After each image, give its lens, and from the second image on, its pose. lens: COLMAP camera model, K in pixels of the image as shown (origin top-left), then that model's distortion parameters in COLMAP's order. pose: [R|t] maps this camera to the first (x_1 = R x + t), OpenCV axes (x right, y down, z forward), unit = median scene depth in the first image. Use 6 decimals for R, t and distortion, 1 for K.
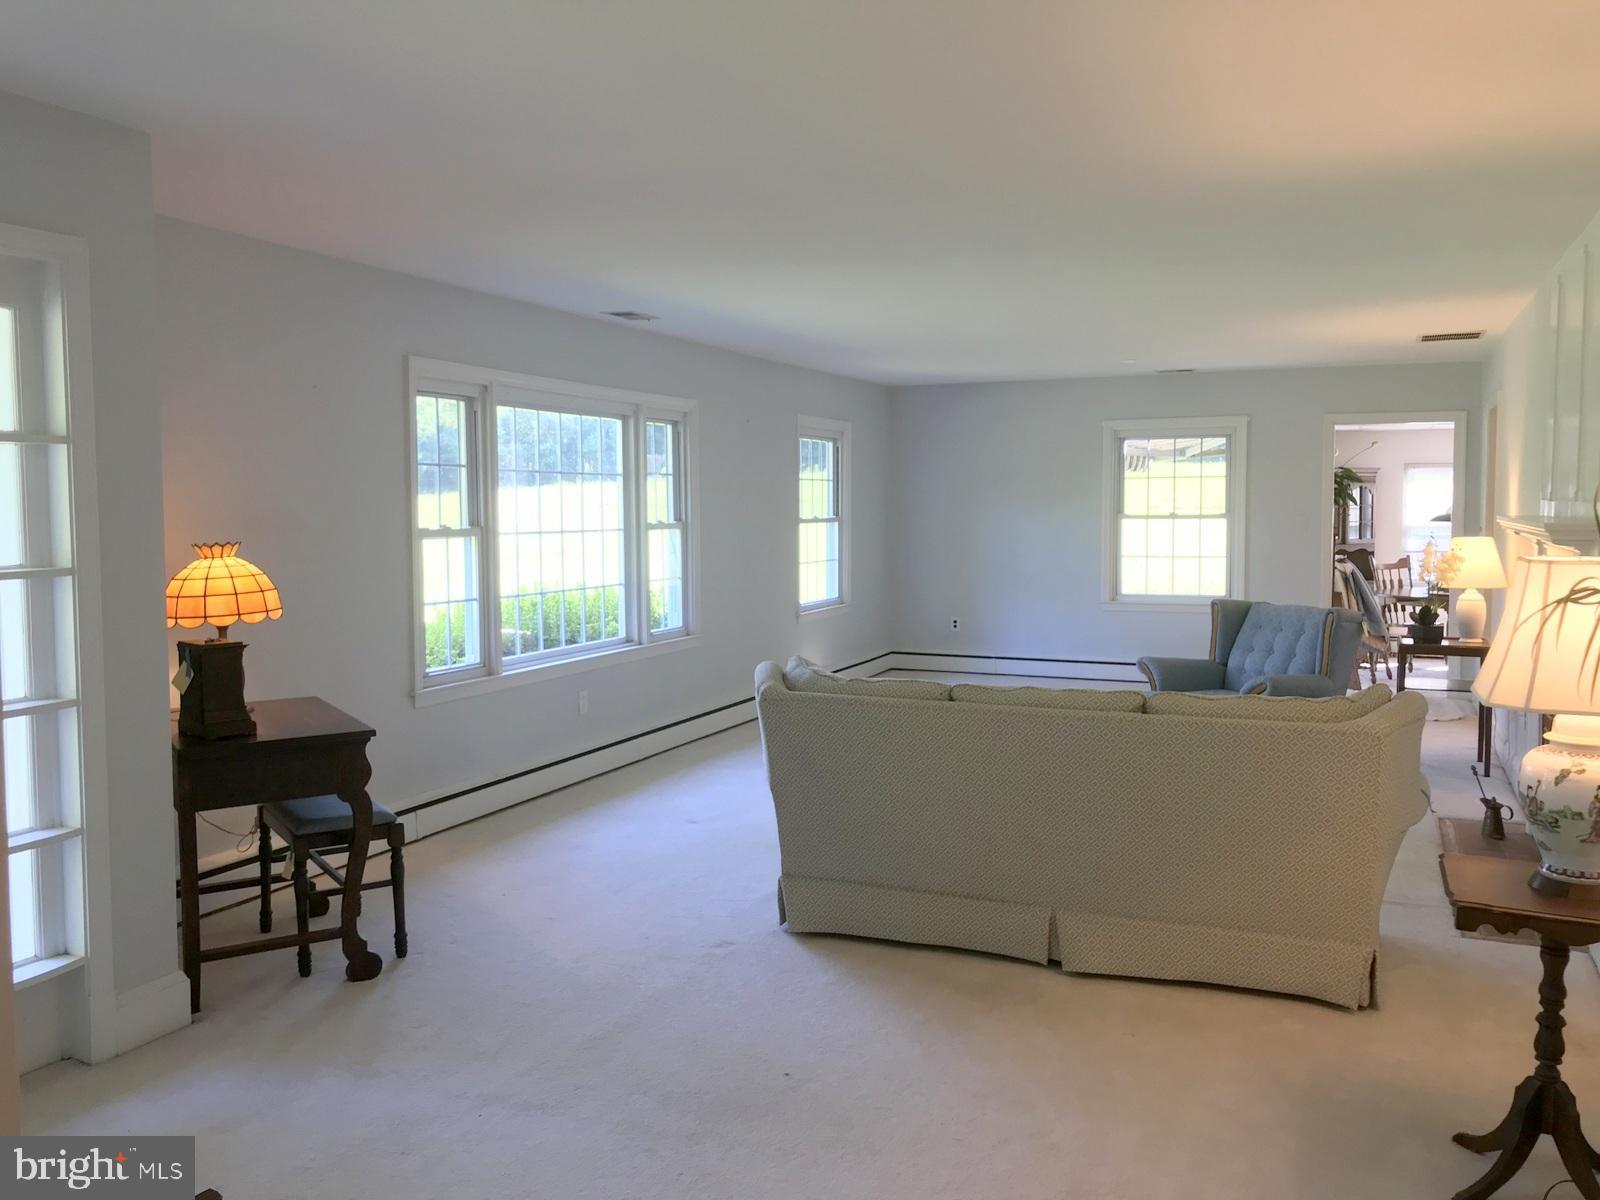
lens RADIAL K [[1304.8, 0, 797.7], [0, 1304.8, 591.1], [0, 0, 1]] dist [0.055303, -0.113636]
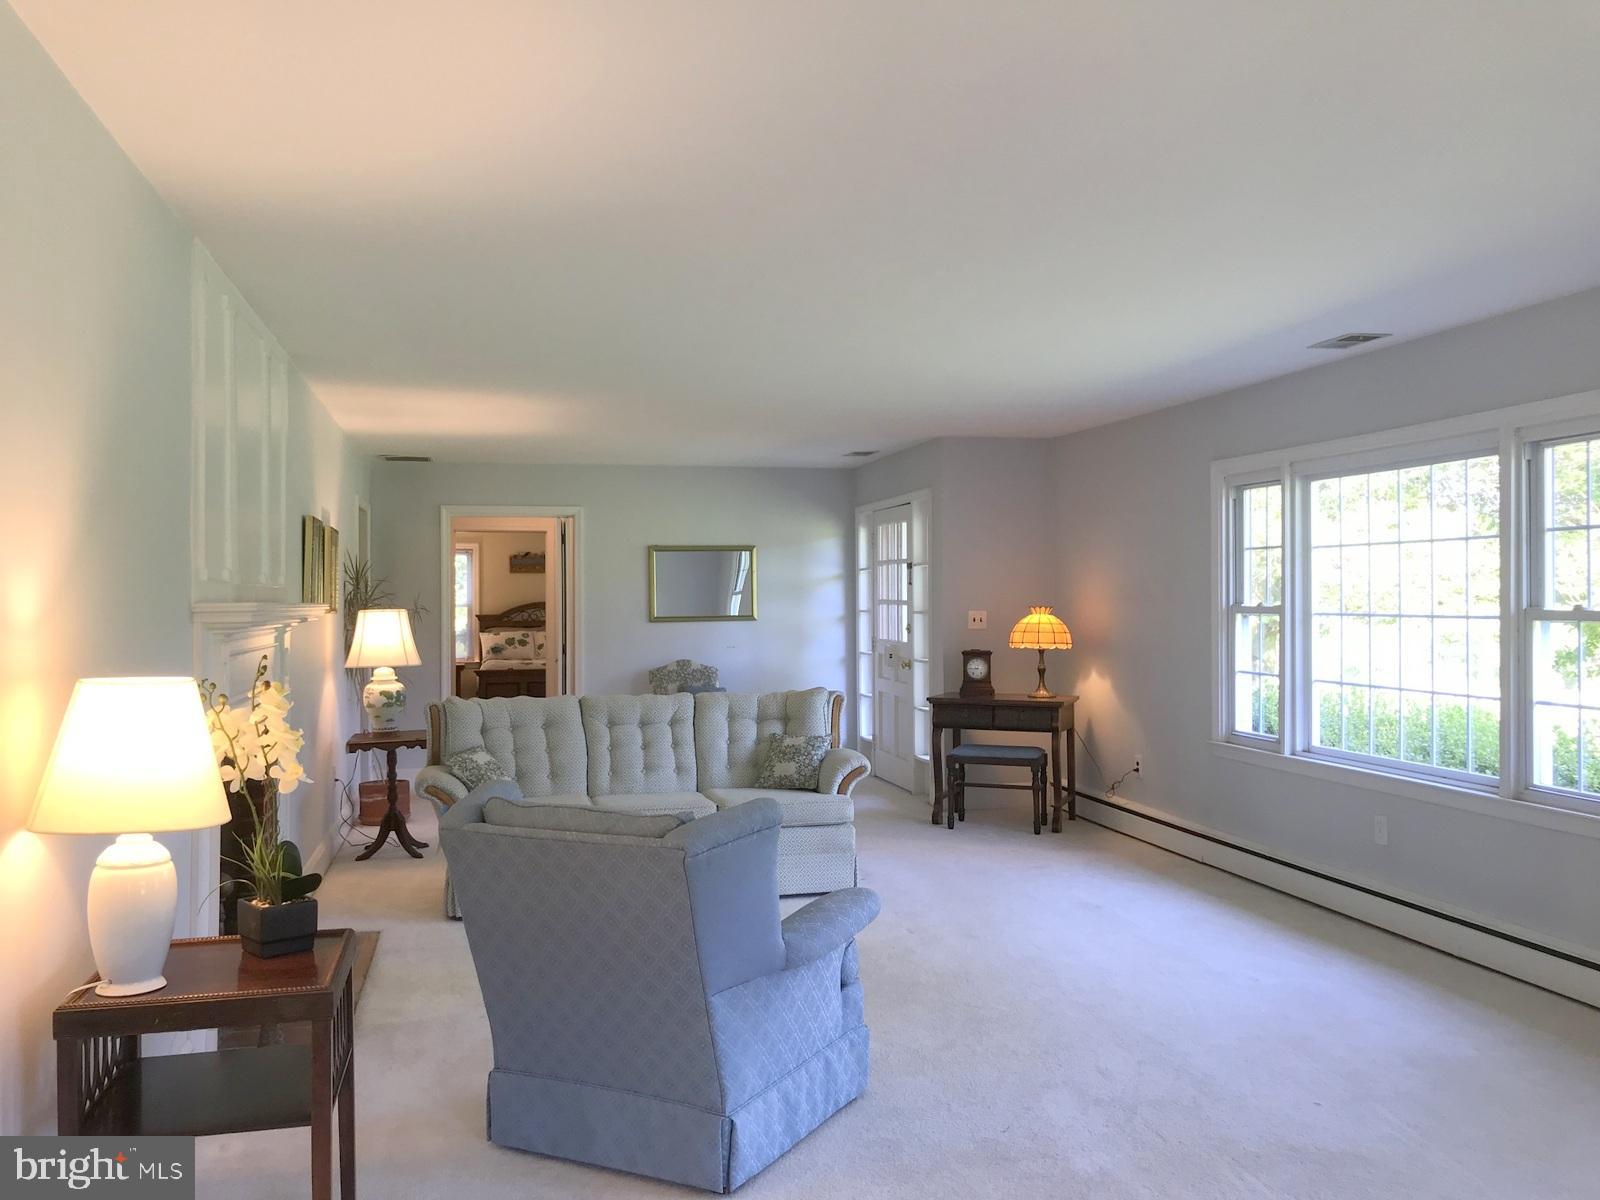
lens RADIAL K [[1304.8, 0, 797.7], [0, 1304.8, 591.1], [0, 0, 1]] dist [0.055303, -0.113636]
pose [[-0.806949, 0.015415, -0.590420, 0.600200], [-0.023338, 0.998046, 0.057954, -0.098764], [0.590160, 0.060545, -0.805013, 1.438607]]
